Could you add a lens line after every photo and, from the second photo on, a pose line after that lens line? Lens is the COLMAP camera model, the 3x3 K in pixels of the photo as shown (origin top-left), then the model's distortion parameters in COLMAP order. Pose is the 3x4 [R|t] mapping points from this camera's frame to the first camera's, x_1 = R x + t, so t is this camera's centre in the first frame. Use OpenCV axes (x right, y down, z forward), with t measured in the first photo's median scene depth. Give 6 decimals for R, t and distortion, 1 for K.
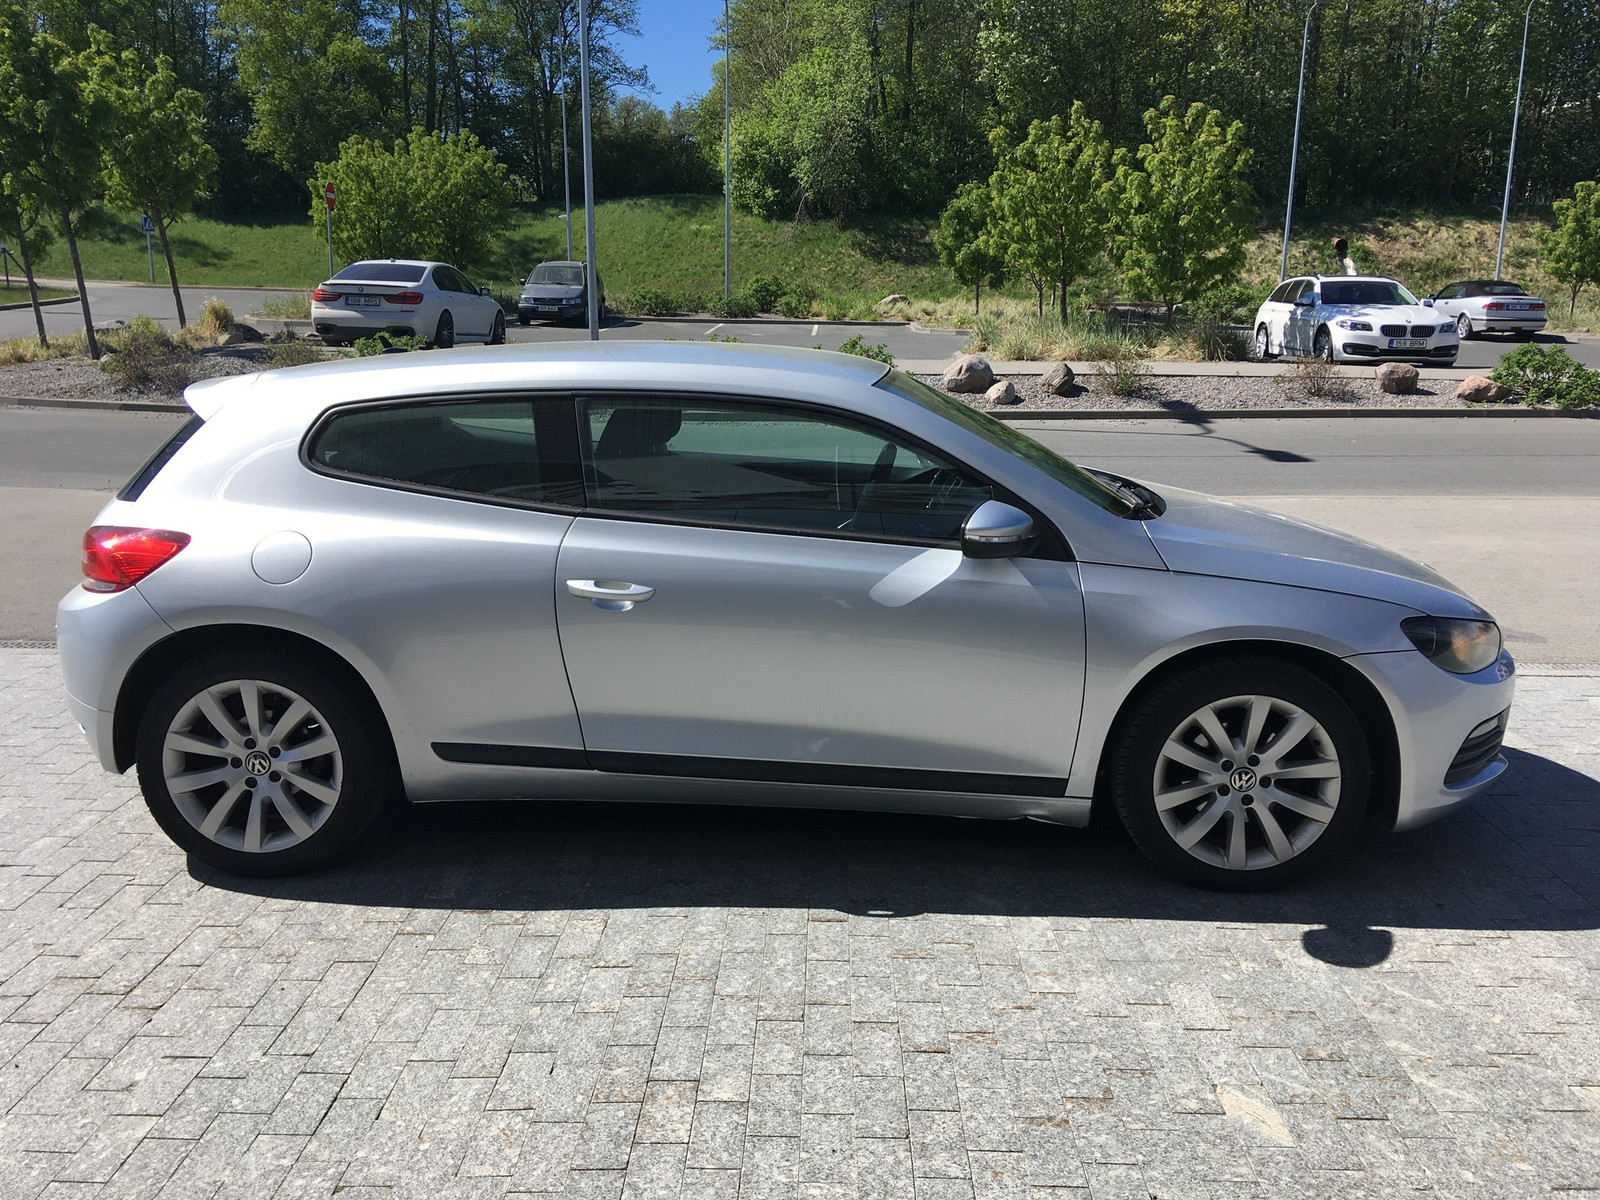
lens RADIAL K [[1352.8, 0, 793.9], [0, 1352.8, 574.8], [0, 0, 1]] dist [0.122464, -0.189337]
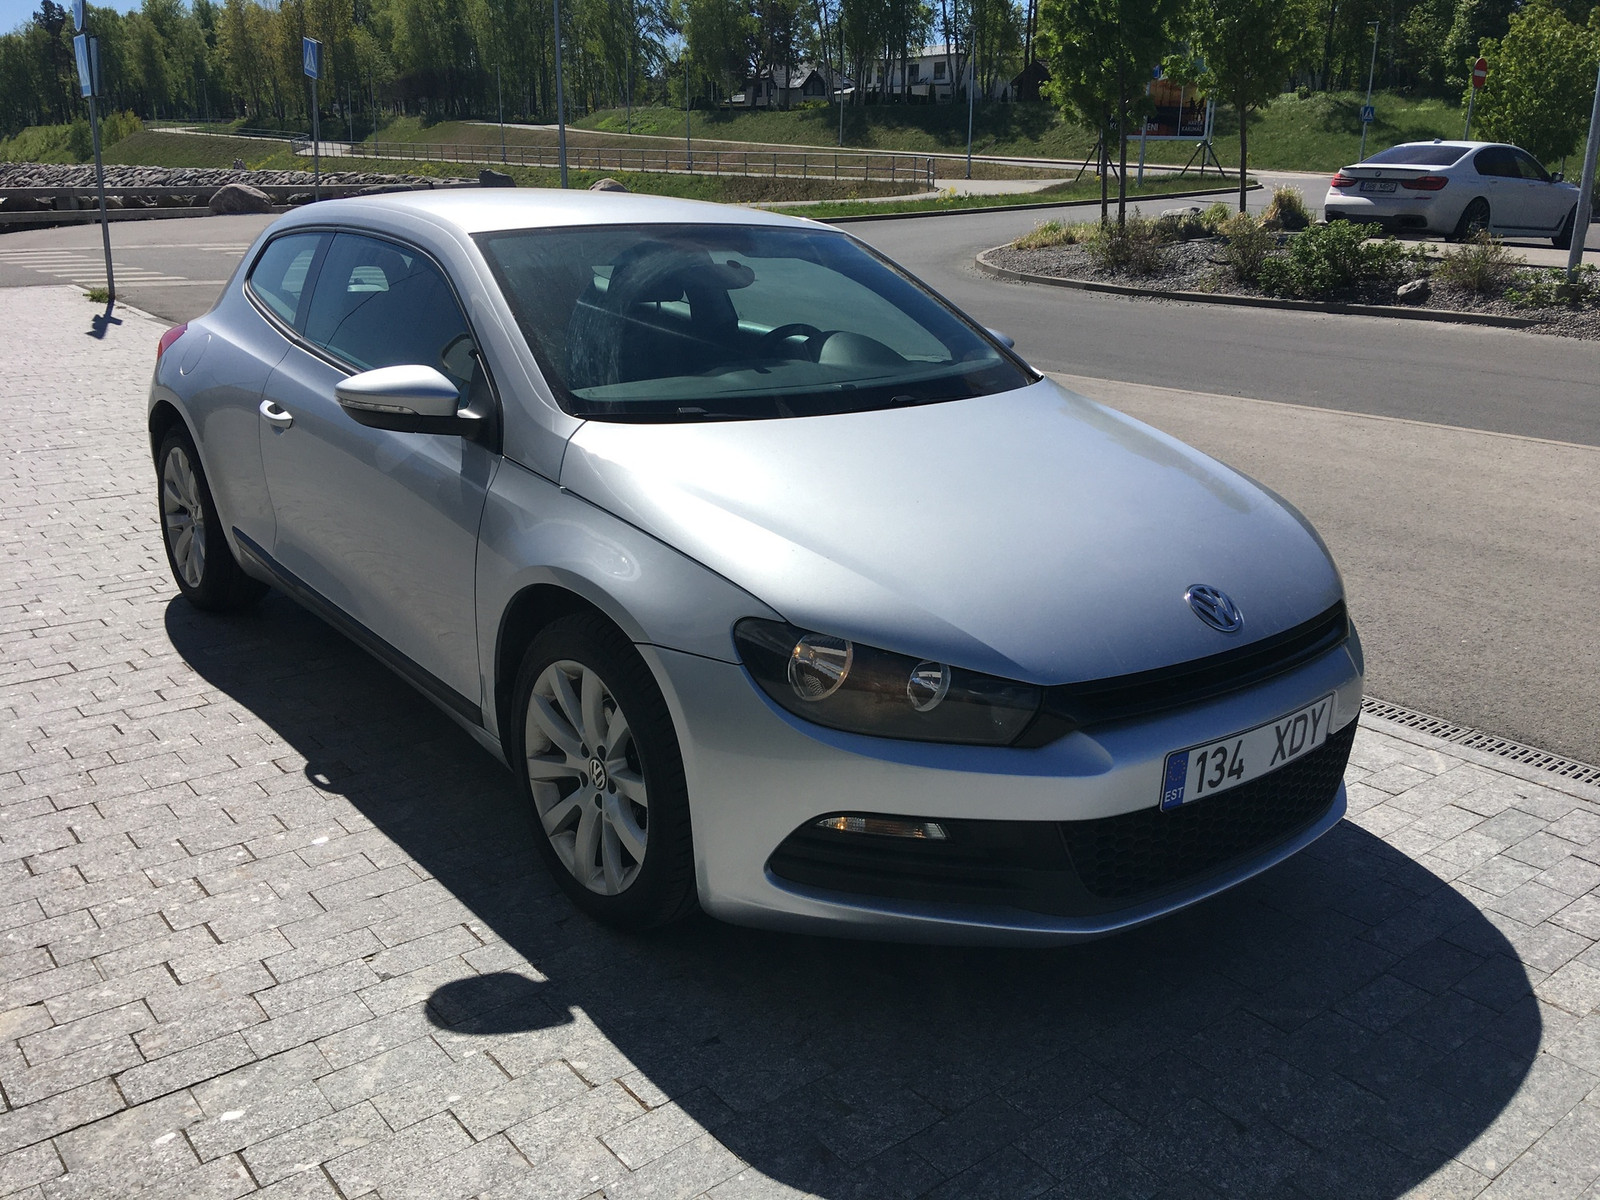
lens RADIAL K [[1352.8, 0, 793.9], [0, 1352.8, 574.8], [0, 0, 1]] dist [0.122464, -0.189337]
pose [[0.654179, 0.216846, -0.724588, 0.154909], [-0.164310, 0.975884, 0.143707, -0.014405], [0.738276, 0.025047, 0.674033, 0.094975]]
